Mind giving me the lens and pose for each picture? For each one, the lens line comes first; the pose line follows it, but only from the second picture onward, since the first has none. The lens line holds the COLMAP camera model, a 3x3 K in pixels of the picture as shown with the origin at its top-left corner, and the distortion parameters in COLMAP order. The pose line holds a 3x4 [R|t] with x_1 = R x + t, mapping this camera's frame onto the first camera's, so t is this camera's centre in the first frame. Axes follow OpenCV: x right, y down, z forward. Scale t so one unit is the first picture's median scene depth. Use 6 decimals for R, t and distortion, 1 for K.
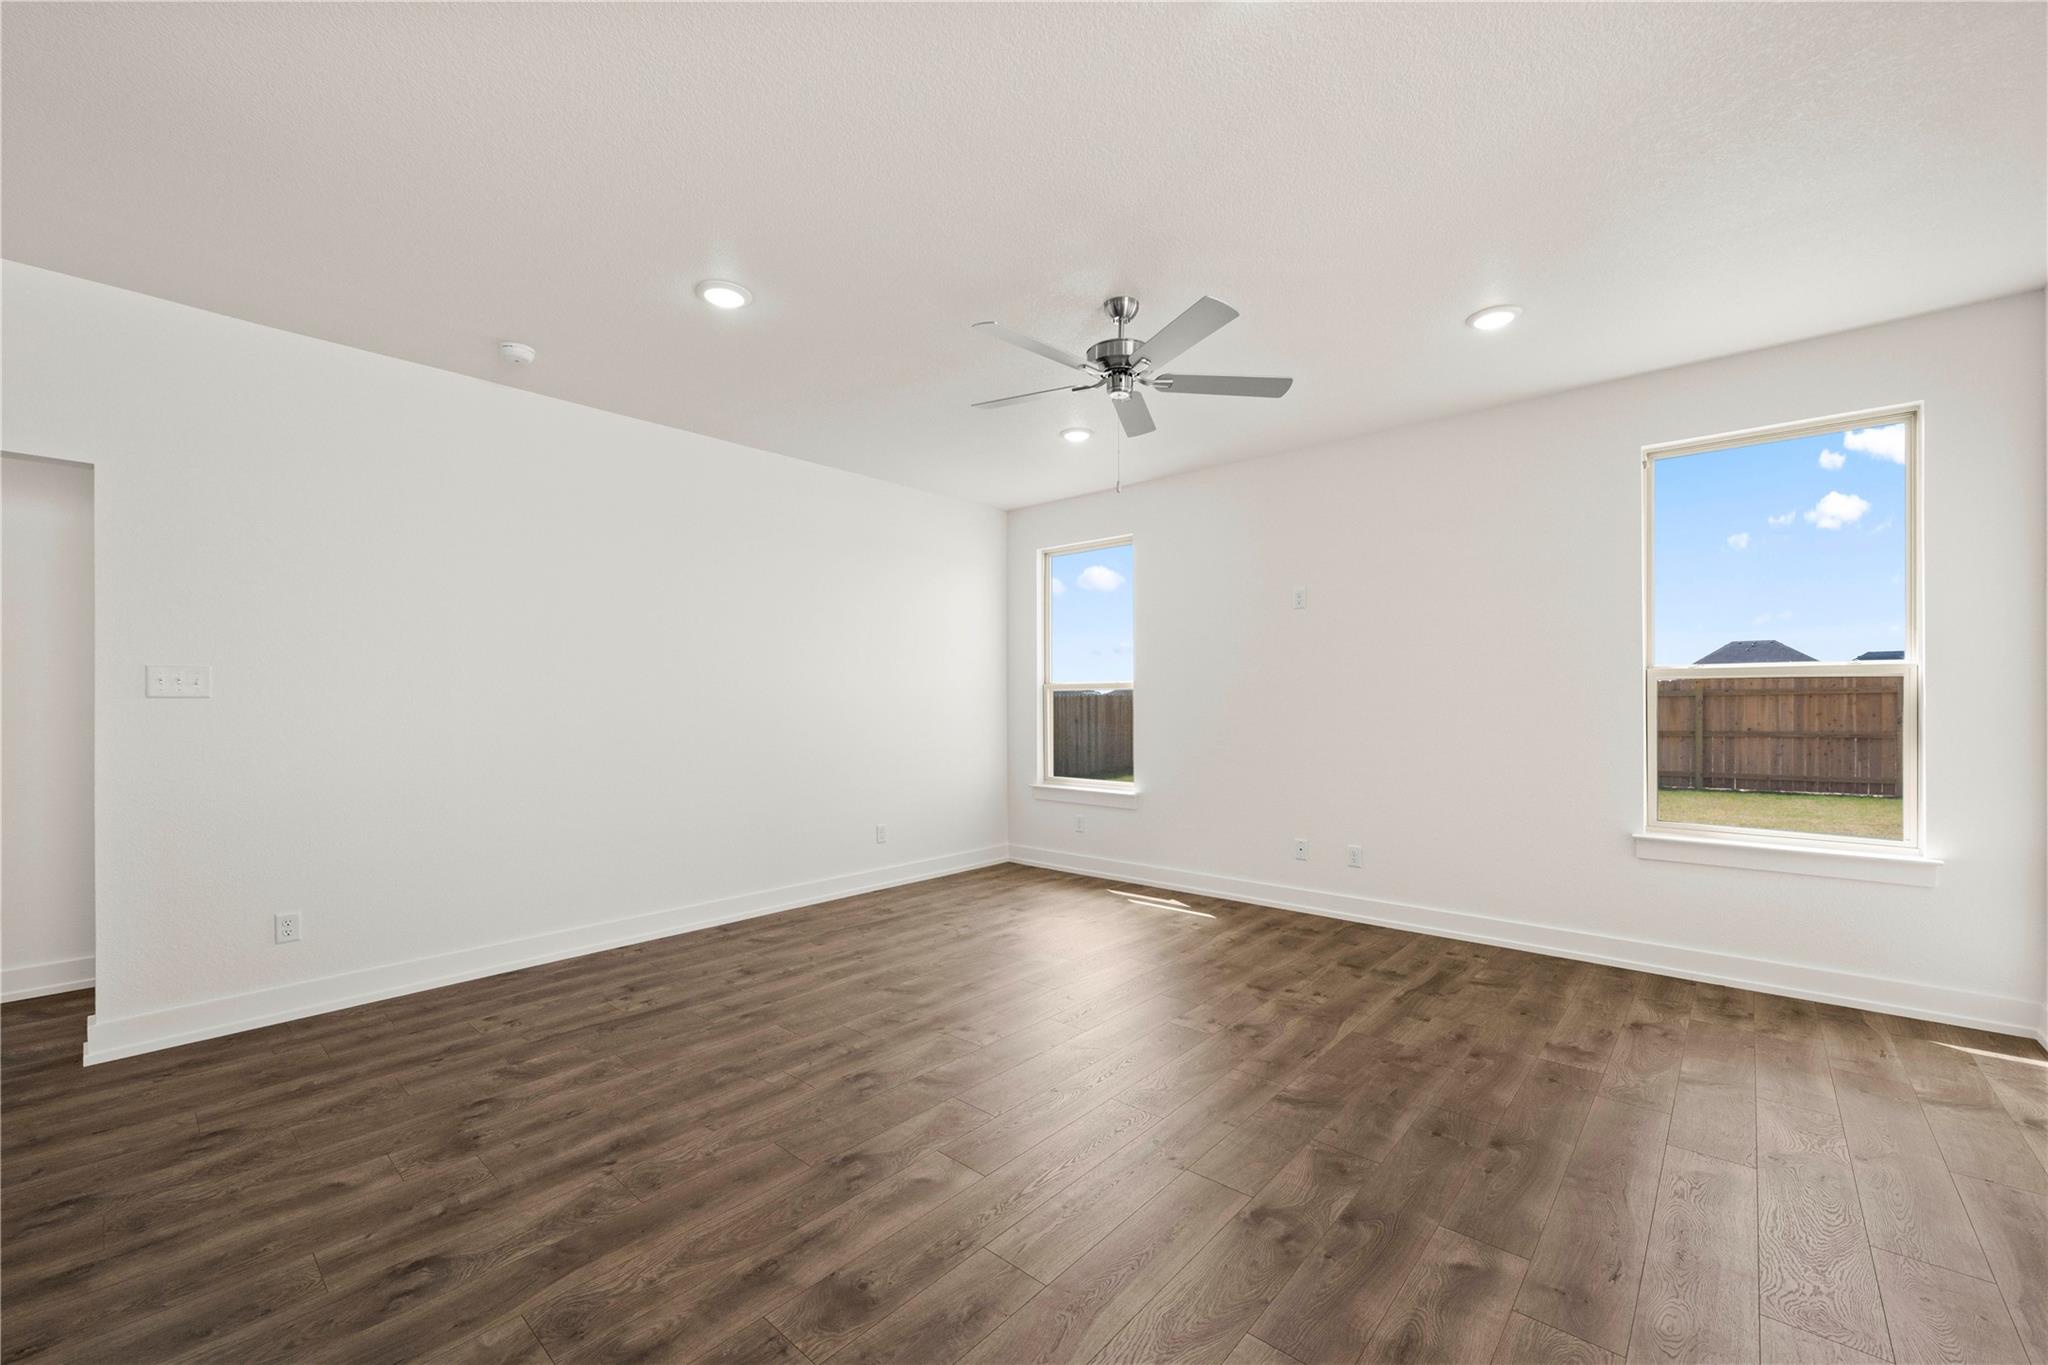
lens RADIAL K [[814.9, 0, 1031.9], [0, 814.9, 669.0], [0, 0, 1]] dist [0.002100, -0.000754]
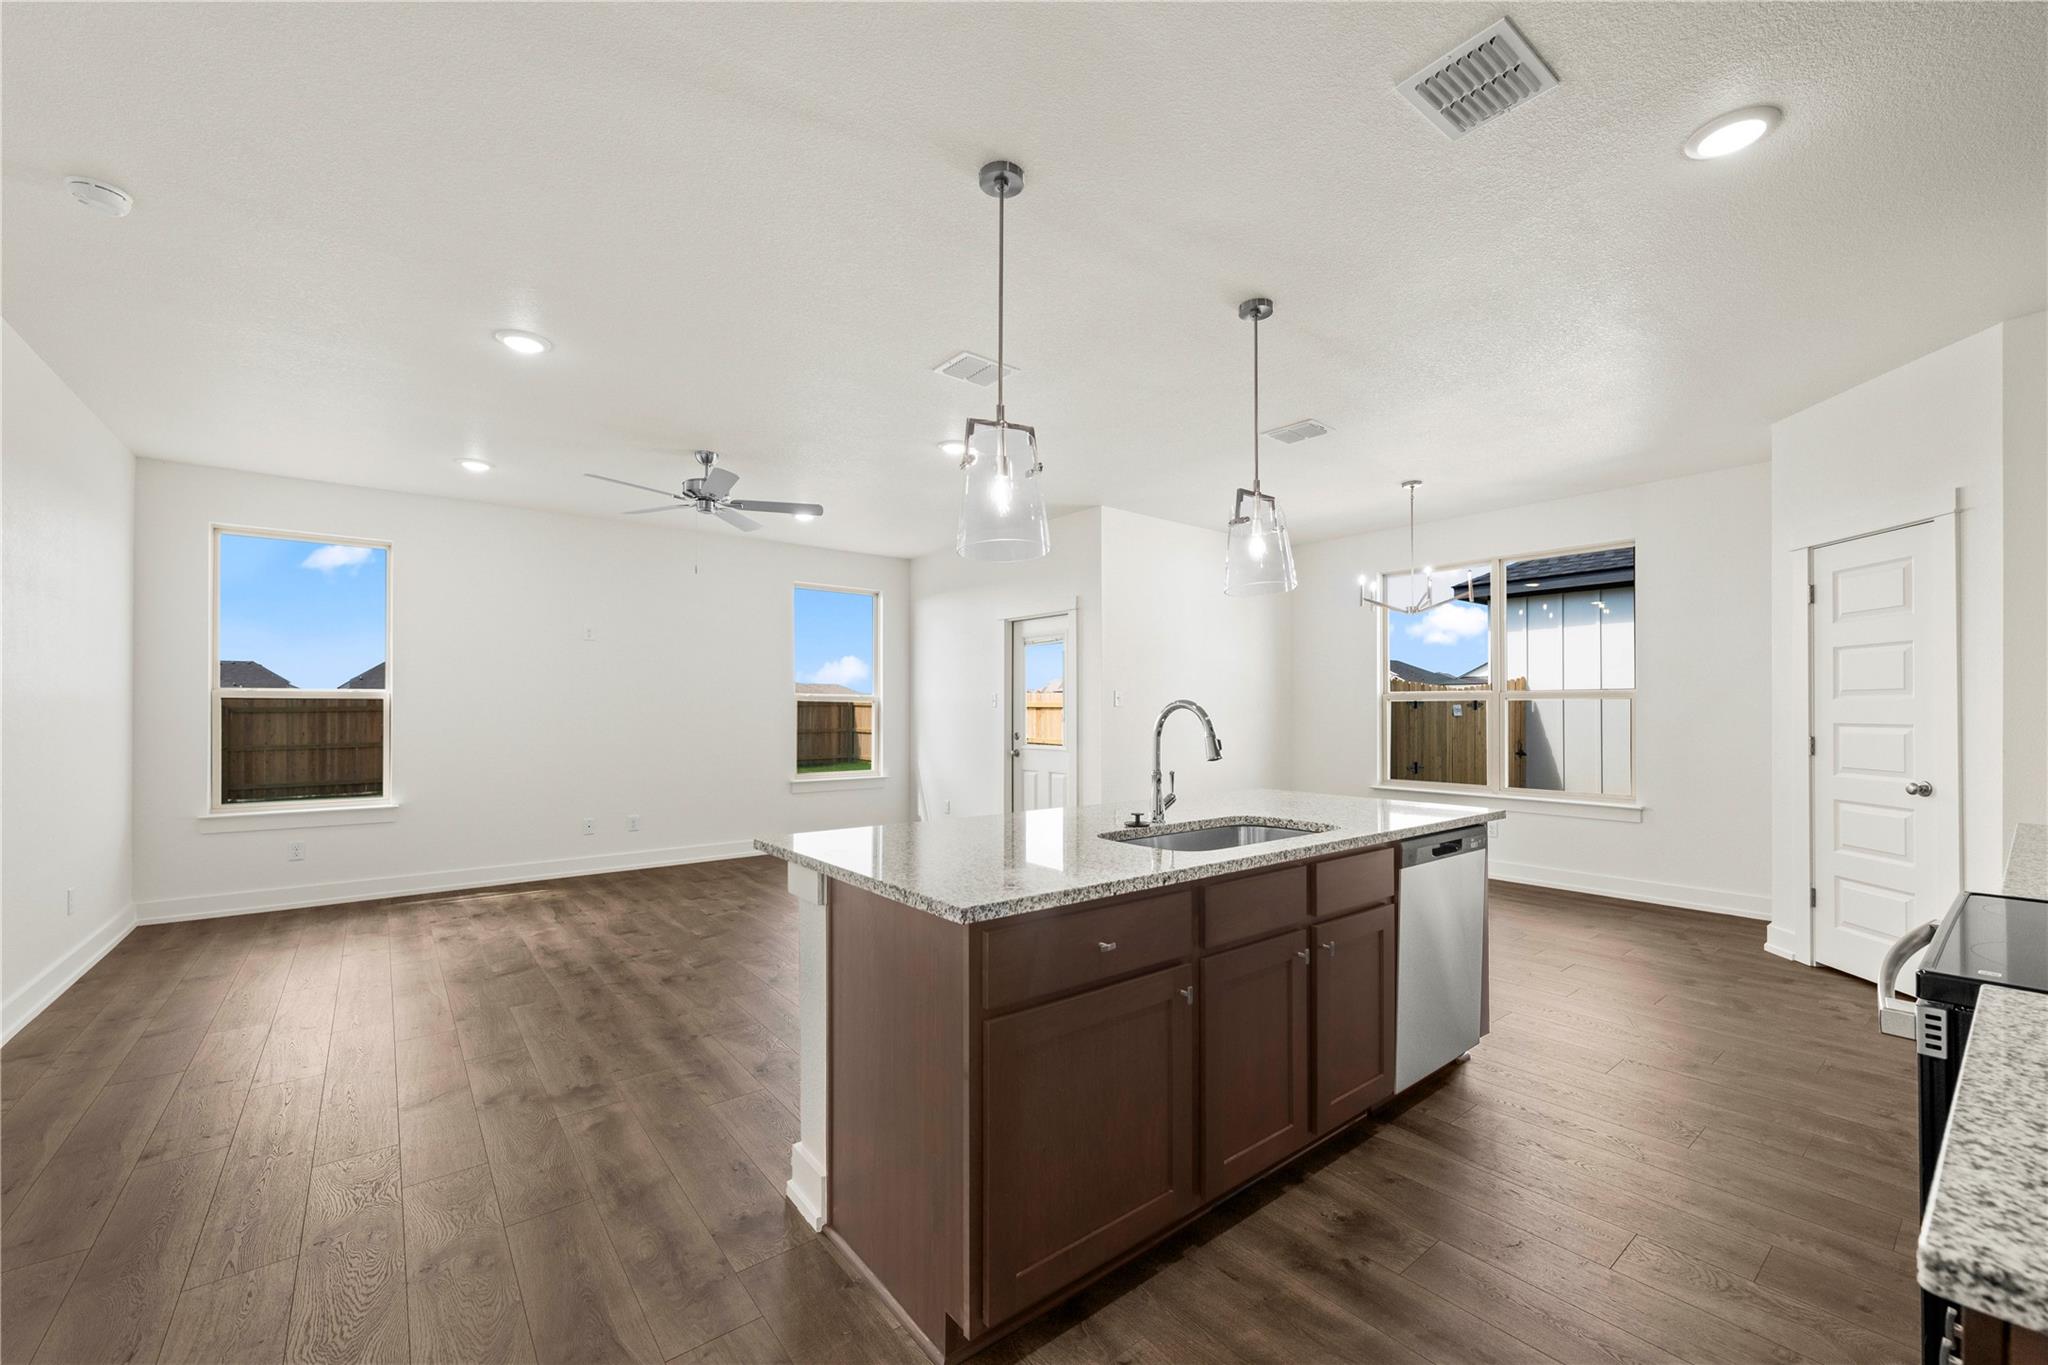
lens RADIAL K [[814.9, 0, 1035.2], [0, 814.9, 703.9], [0, 0, 1]] dist [0.002100, -0.000754]
pose [[0.167314, 0.012075, 0.985830, -1.476217], [-0.037902, 0.999265, -0.005807, 0.012424], [-0.985175, -0.036394, 0.167649, 0.164327]]
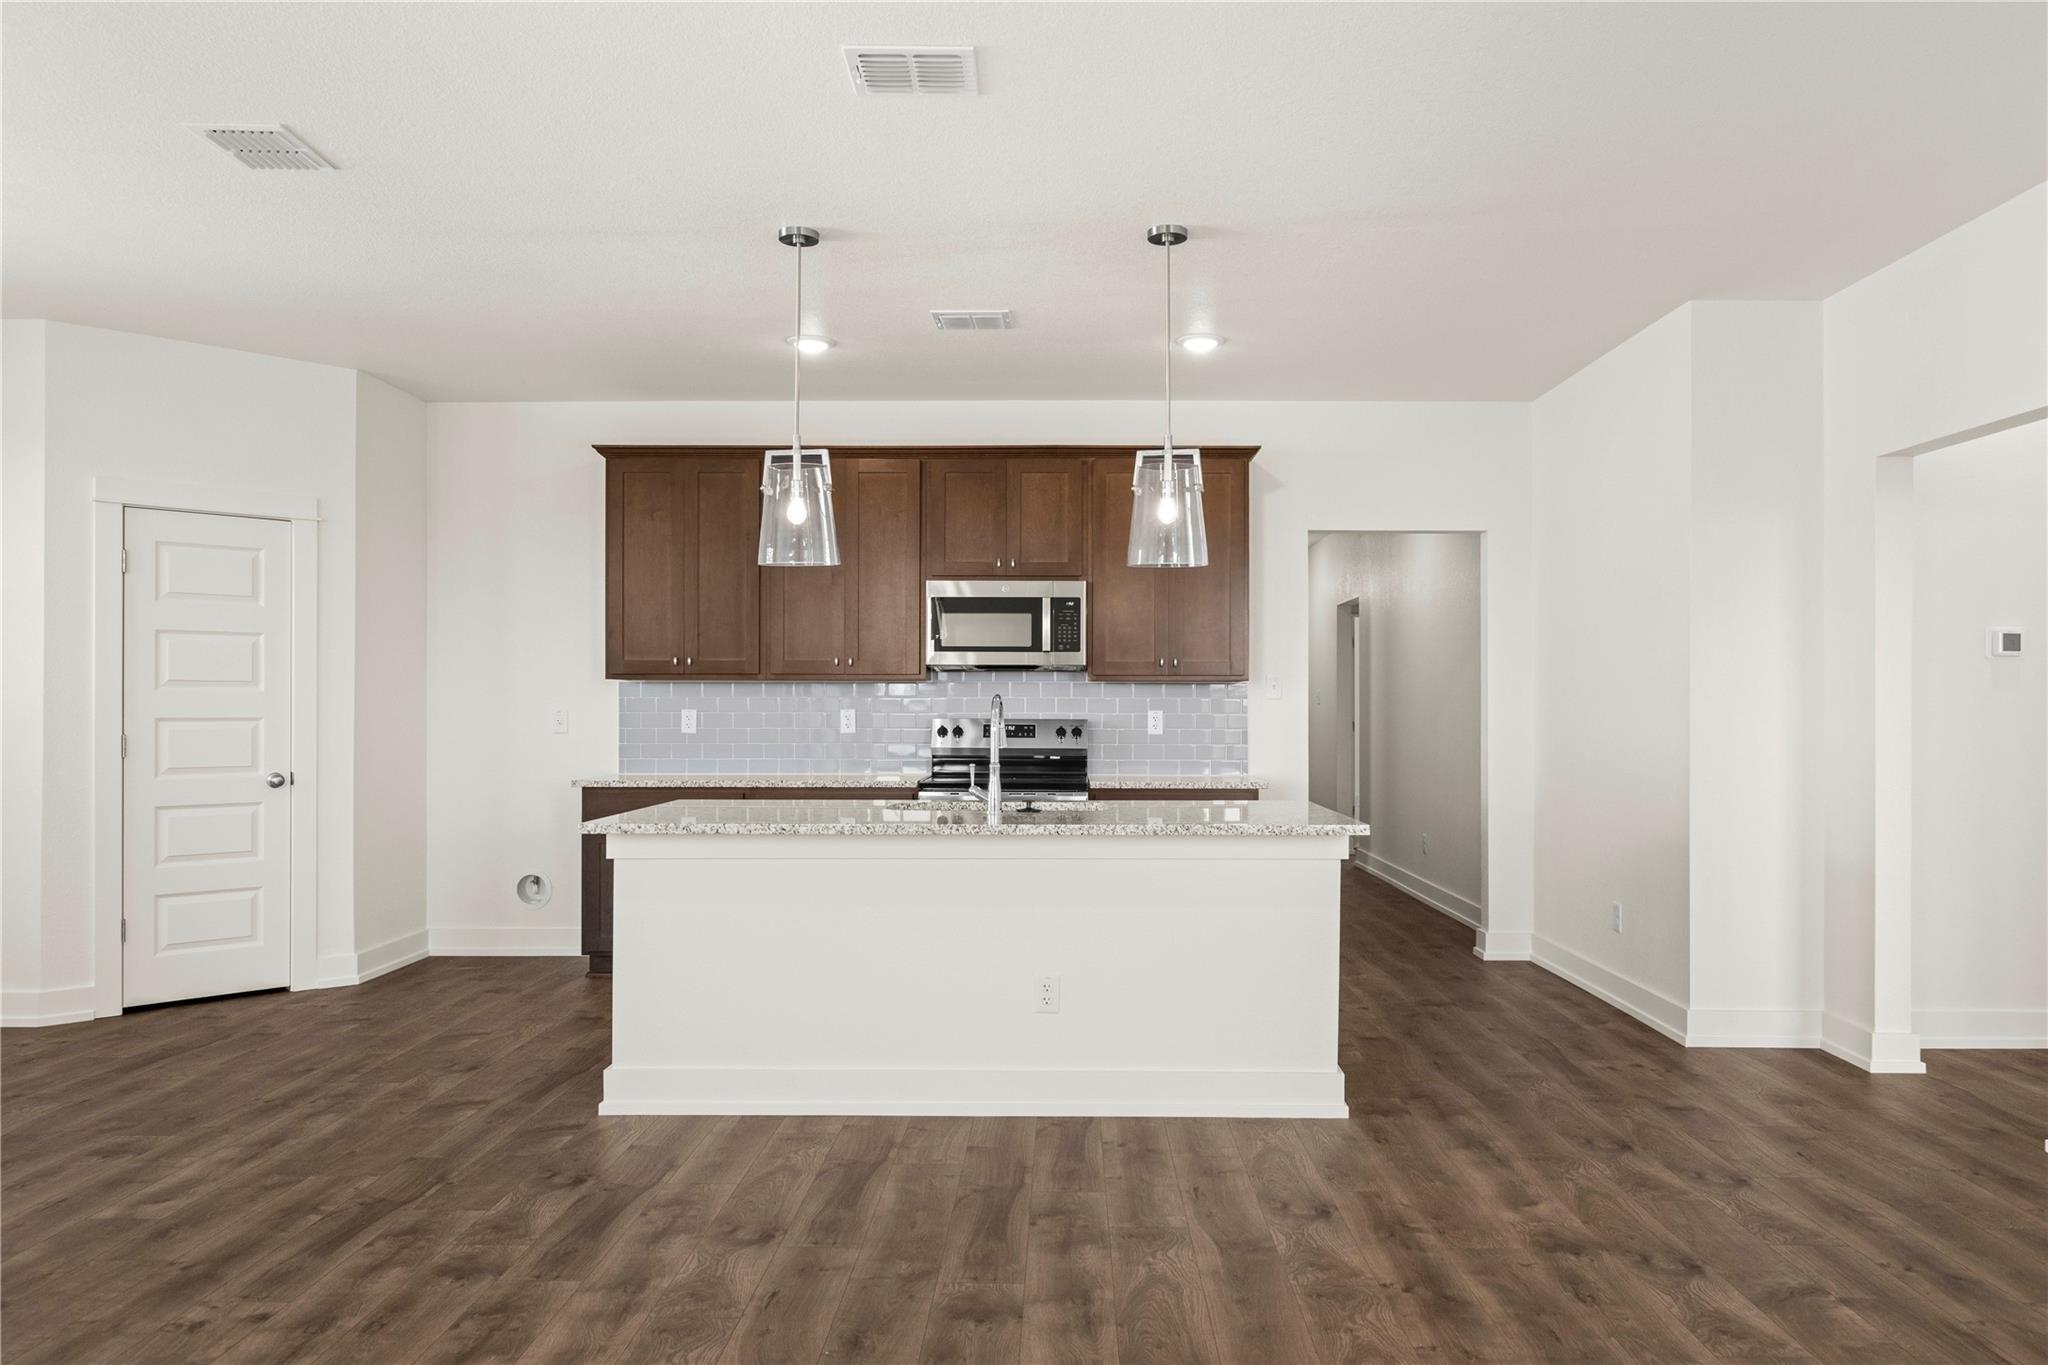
lens RADIAL K [[1371.7, 0, 1051.2], [0, 1371.7, 705.8], [0, 0, 1]] dist [-0.000211, 0.000574]
pose [[-0.756040, 0.003746, -0.654514, 0.489993], [0.027409, 0.999288, -0.025942, 0.056767], [0.653951, -0.037553, -0.755604, 1.456025]]
